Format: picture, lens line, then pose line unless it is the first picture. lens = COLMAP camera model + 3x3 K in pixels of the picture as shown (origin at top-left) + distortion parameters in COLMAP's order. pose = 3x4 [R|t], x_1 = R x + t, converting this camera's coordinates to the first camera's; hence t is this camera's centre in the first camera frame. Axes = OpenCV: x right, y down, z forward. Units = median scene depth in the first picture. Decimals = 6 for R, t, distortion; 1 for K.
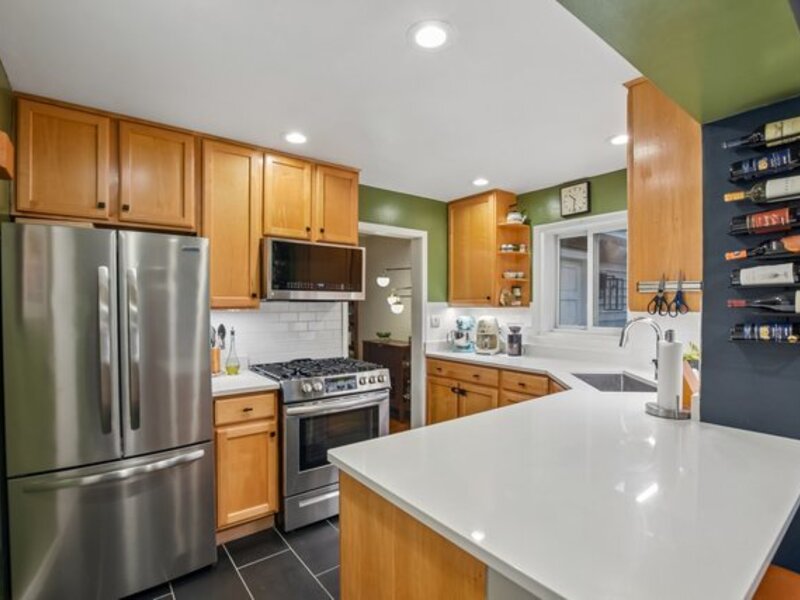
lens RADIAL K [[403.7, 0, 398.5], [0, 403.7, 307.6], [0, 0, 1]] dist [-0.028709, 0.003857]
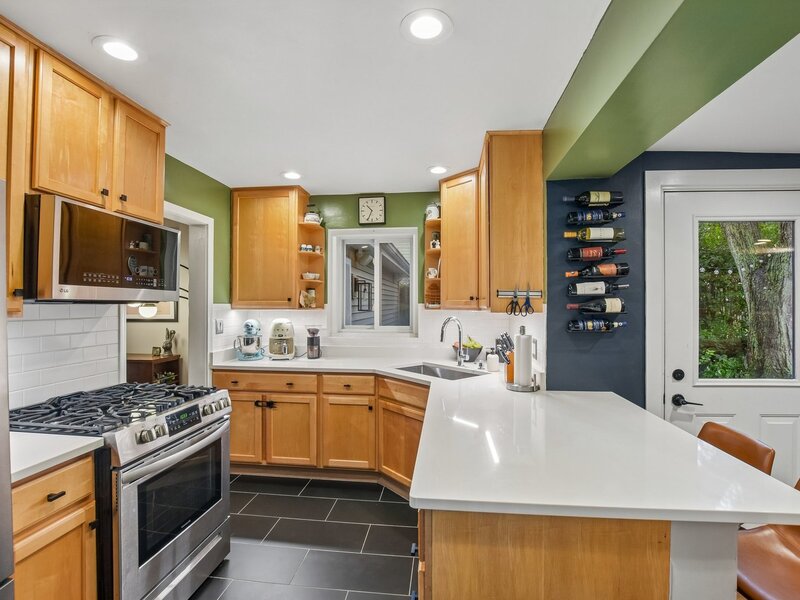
lens RADIAL K [[403.7, 0, 396.3], [0, 403.7, 299.7], [0, 0, 1]] dist [-0.028709, 0.003857]
pose [[0.697934, 0.008252, 0.716114, -0.307582], [0.005810, 0.999835, -0.017184, -0.006133], [-0.716138, 0.016154, 0.697772, 0.188307]]
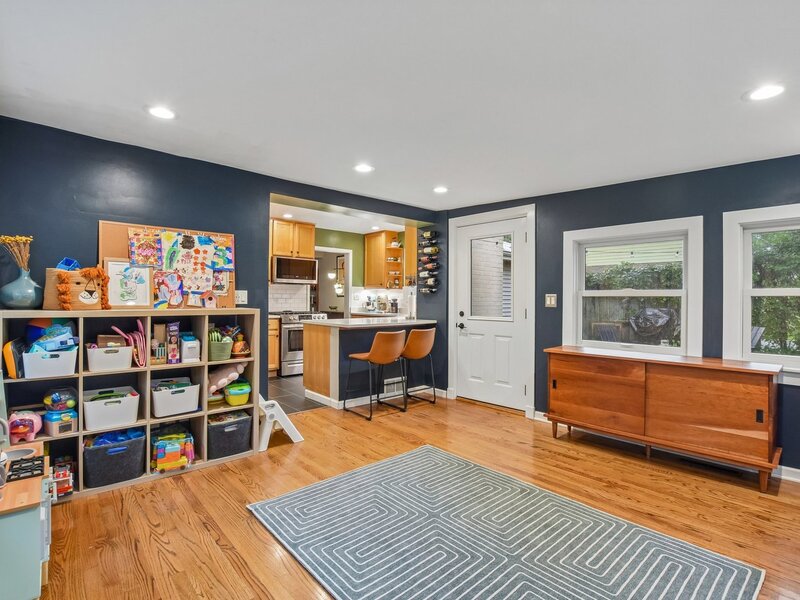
lens RADIAL K [[403.7, 0, 394.7], [0, 403.7, 297.7], [0, 0, 1]] dist [-0.028709, 0.003857]
pose [[0.998111, 0.007787, 0.060948, 0.188478], [-0.007022, 0.999894, -0.012752, 0.075943], [-0.061041, 0.012300, 0.998059, -1.121846]]
